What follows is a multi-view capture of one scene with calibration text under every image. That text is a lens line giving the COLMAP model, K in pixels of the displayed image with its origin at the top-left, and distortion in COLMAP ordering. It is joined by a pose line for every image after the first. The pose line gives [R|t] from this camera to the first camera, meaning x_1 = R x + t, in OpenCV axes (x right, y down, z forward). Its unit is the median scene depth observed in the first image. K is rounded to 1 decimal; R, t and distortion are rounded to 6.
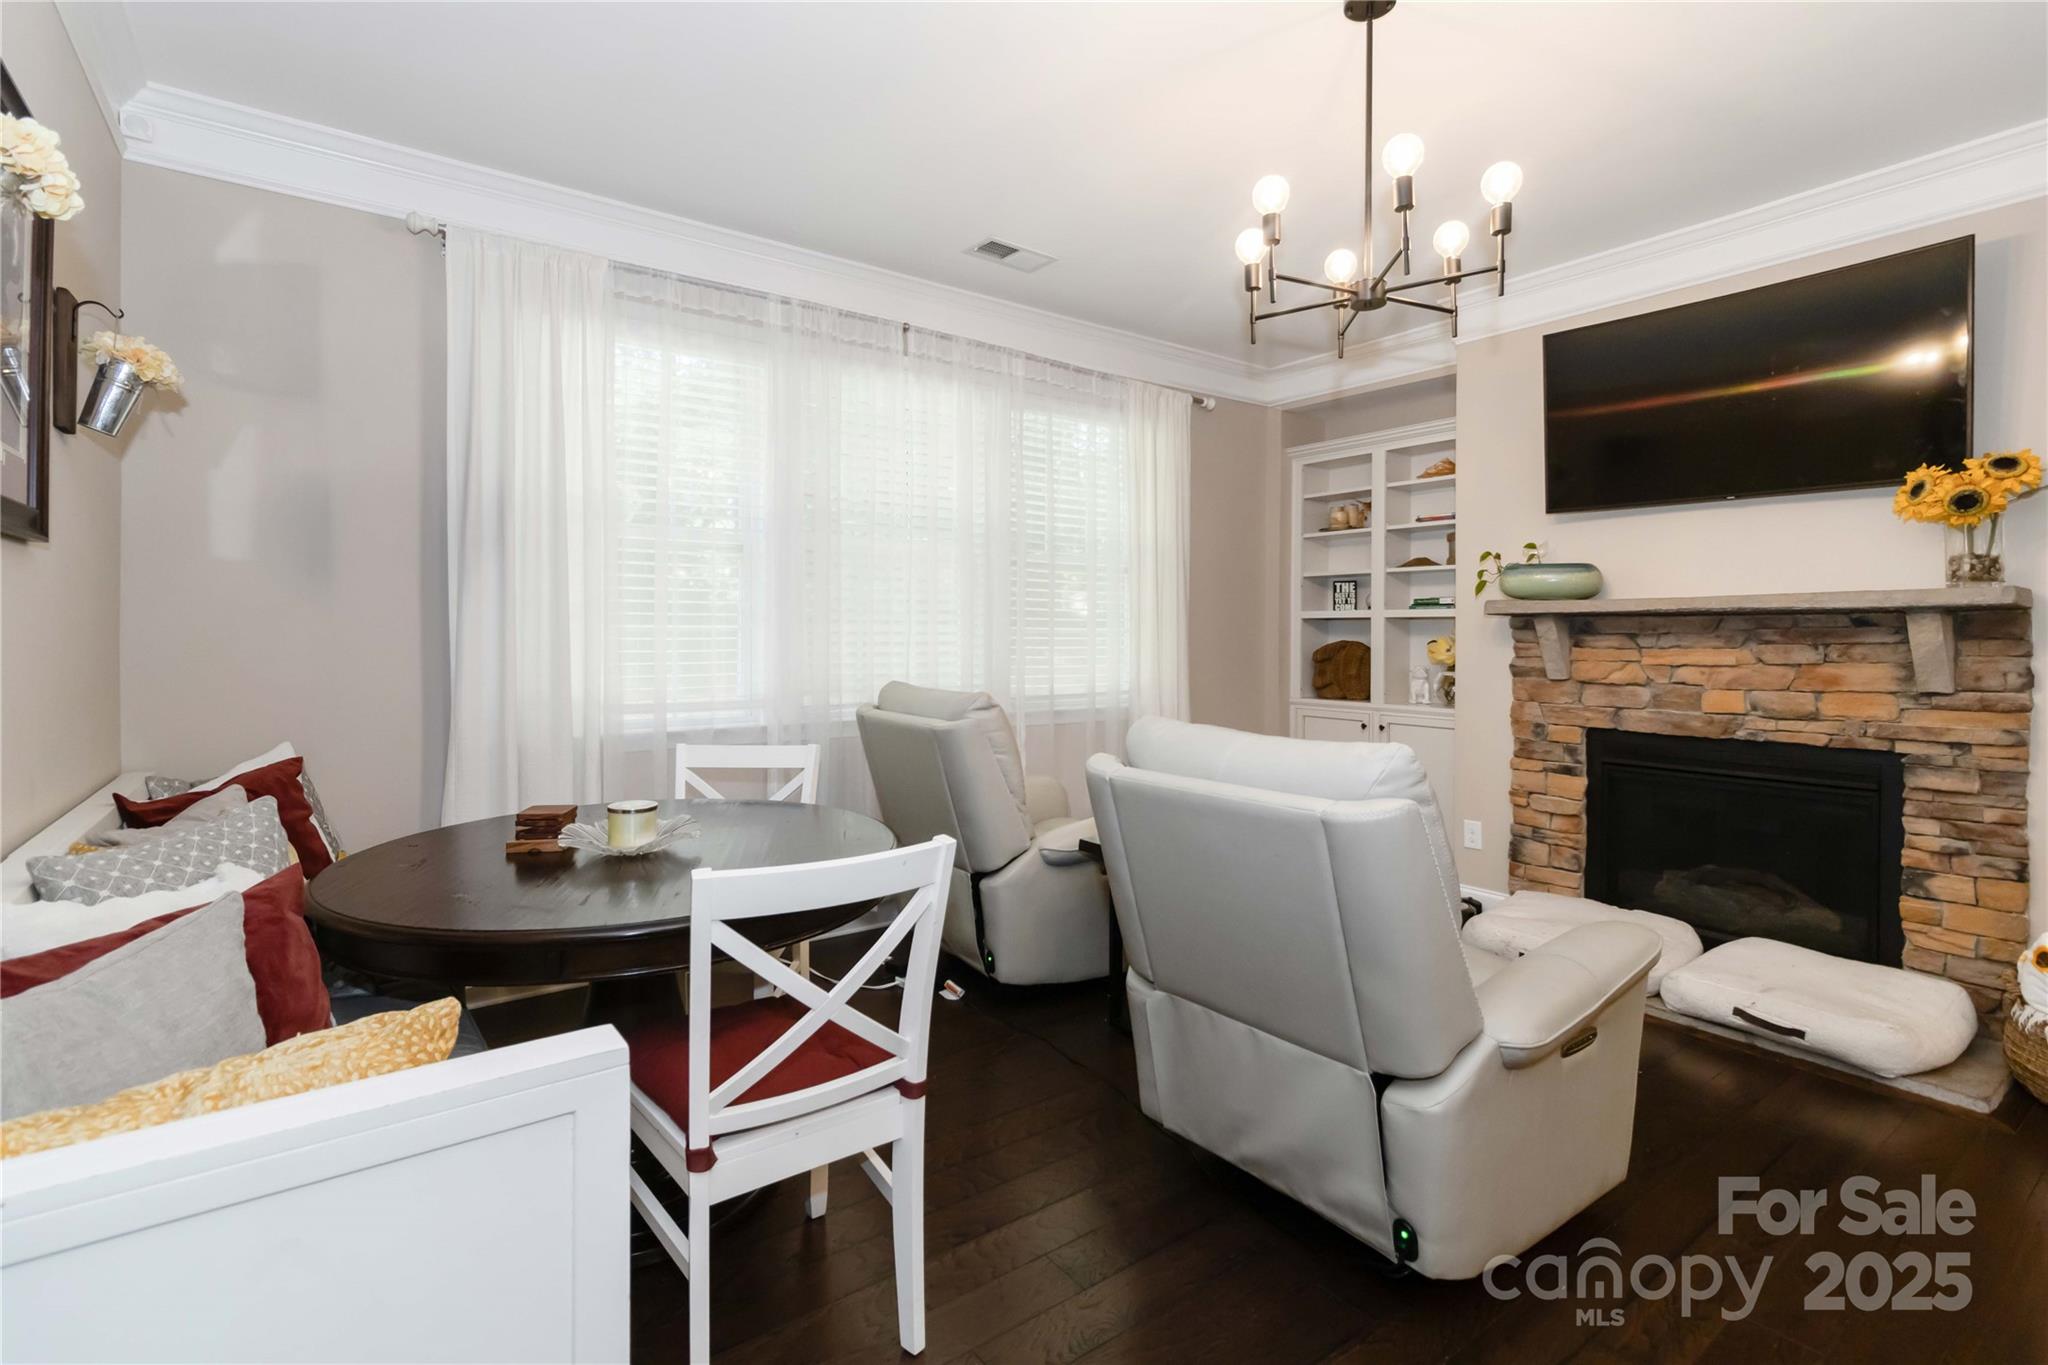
lens RADIAL K [[960.4, 0, 1019.9], [0, 960.4, 622.2], [0, 0, 1]] dist [0.001563, 0.000150]
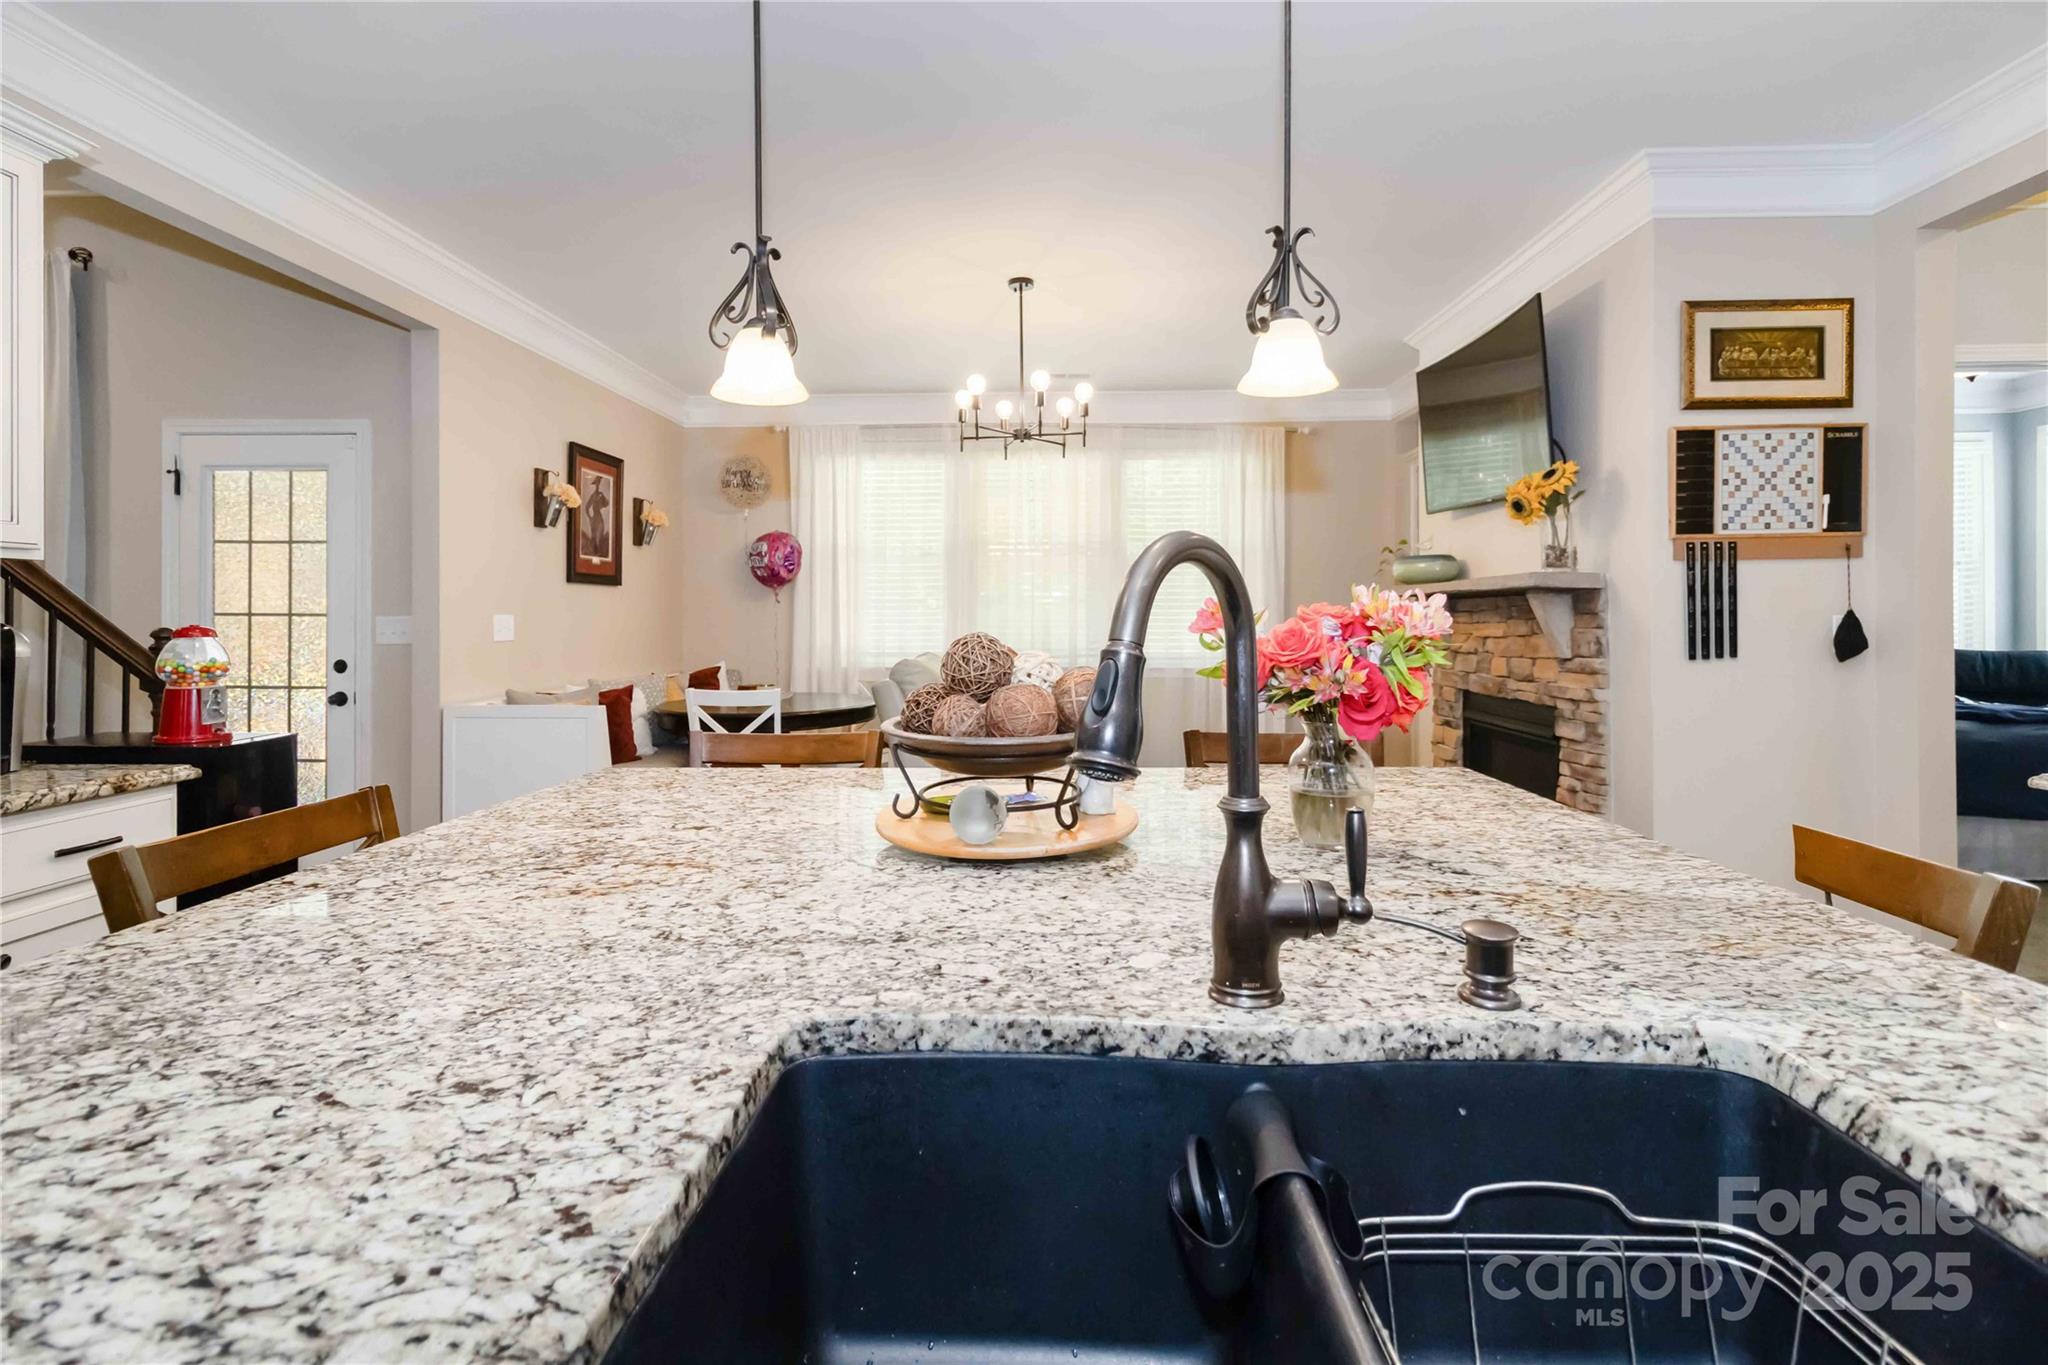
lens RADIAL K [[960.4, 0, 1019.9], [0, 960.4, 622.2], [0, 0, 1]] dist [0.001563, 0.000150]
pose [[0.782763, 0.001432, -0.622318, 1.075959], [0.006948, 0.999915, 0.011040, 0.009105], [0.622281, -0.012966, 0.782687, -0.349528]]
